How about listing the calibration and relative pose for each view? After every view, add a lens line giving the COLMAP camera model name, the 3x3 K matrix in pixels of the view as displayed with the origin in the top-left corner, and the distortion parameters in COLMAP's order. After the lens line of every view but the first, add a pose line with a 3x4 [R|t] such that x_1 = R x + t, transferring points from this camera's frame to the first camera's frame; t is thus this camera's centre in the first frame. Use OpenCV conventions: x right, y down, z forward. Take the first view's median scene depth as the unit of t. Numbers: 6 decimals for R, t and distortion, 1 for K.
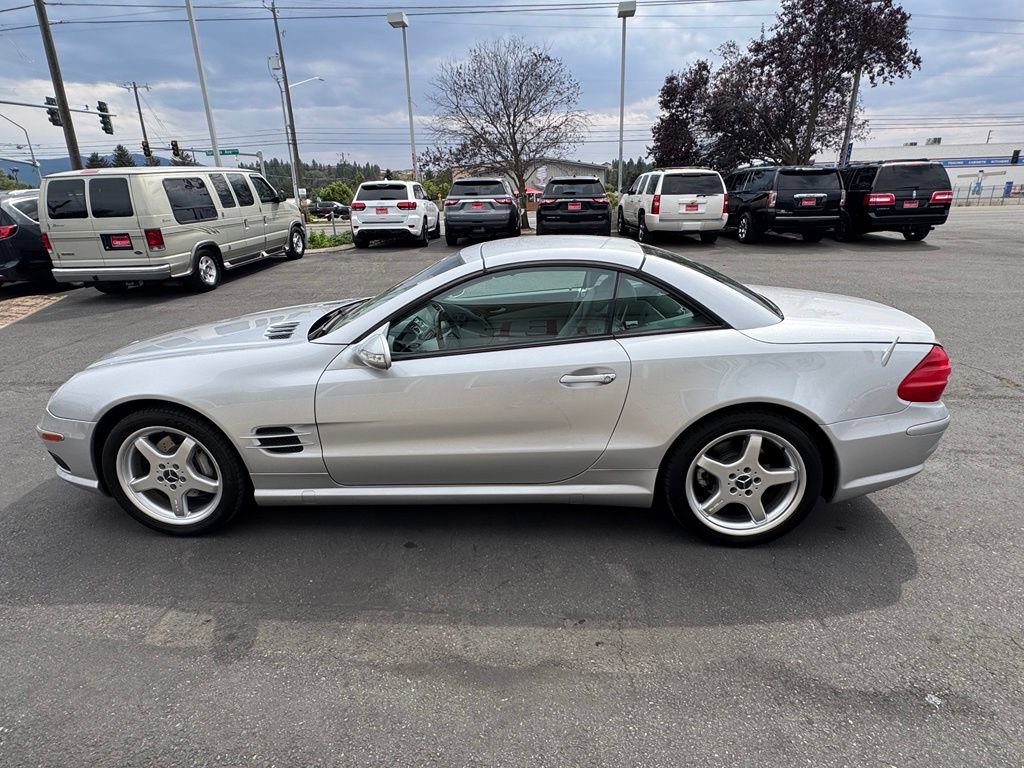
lens RADIAL K [[542.1, 0, 531.5], [0, 542.1, 382.6], [0, 0, 1]] dist [-0.000524, -0.001457]
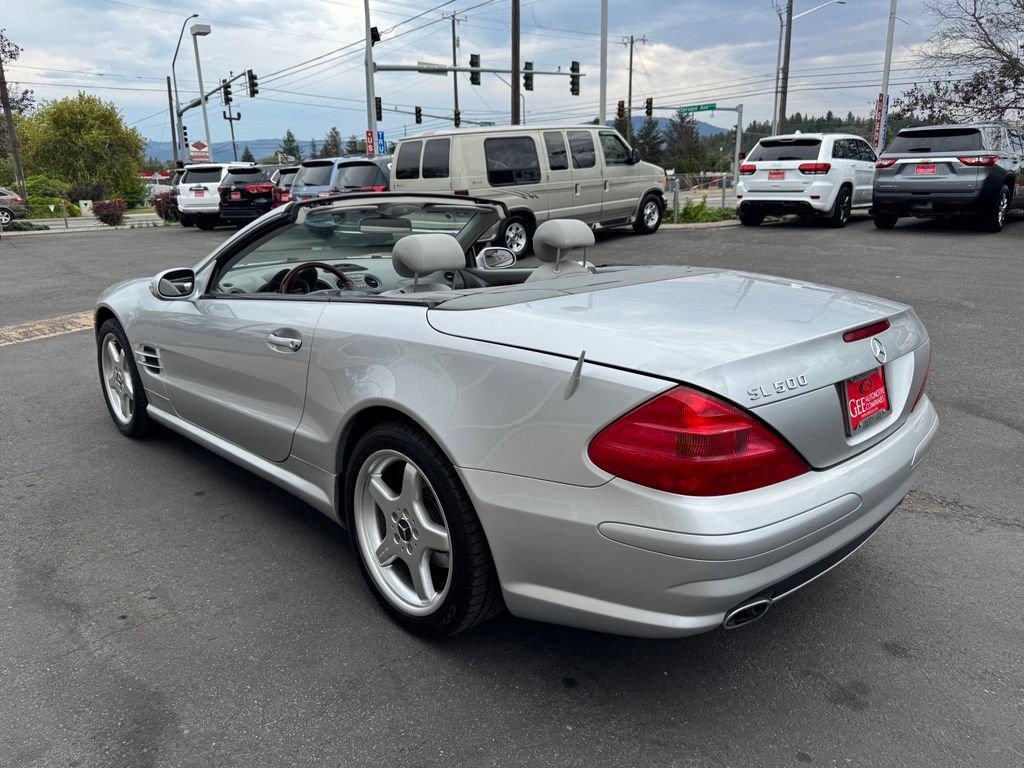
lens RADIAL K [[751.3, 0, 512.0], [0, 751.3, 384.0], [0, 0, 1]] dist [0.040599, -0.071916]
pose [[0.722501, 0.185676, -0.665971, 0.229926], [-0.216054, 0.975656, 0.037625, -0.013061], [0.656745, 0.116702, 0.745028, 0.074937]]
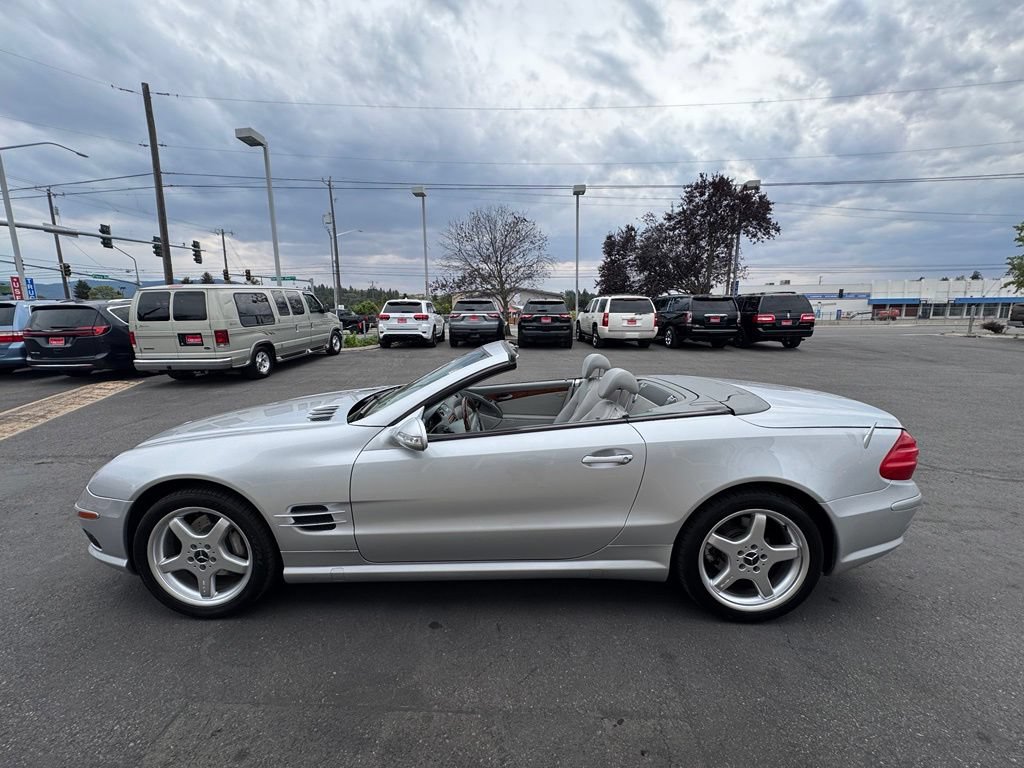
lens RADIAL K [[406.4, 0, 525.5], [0, 406.4, 382.3], [0, 0, 1]] dist [0.000830, -0.000847]
pose [[0.999002, 0.009669, 0.043599, -0.019473], [-0.002377, 0.986409, -0.164294, -0.005593], [-0.044595, 0.164027, 0.985447, 0.034607]]
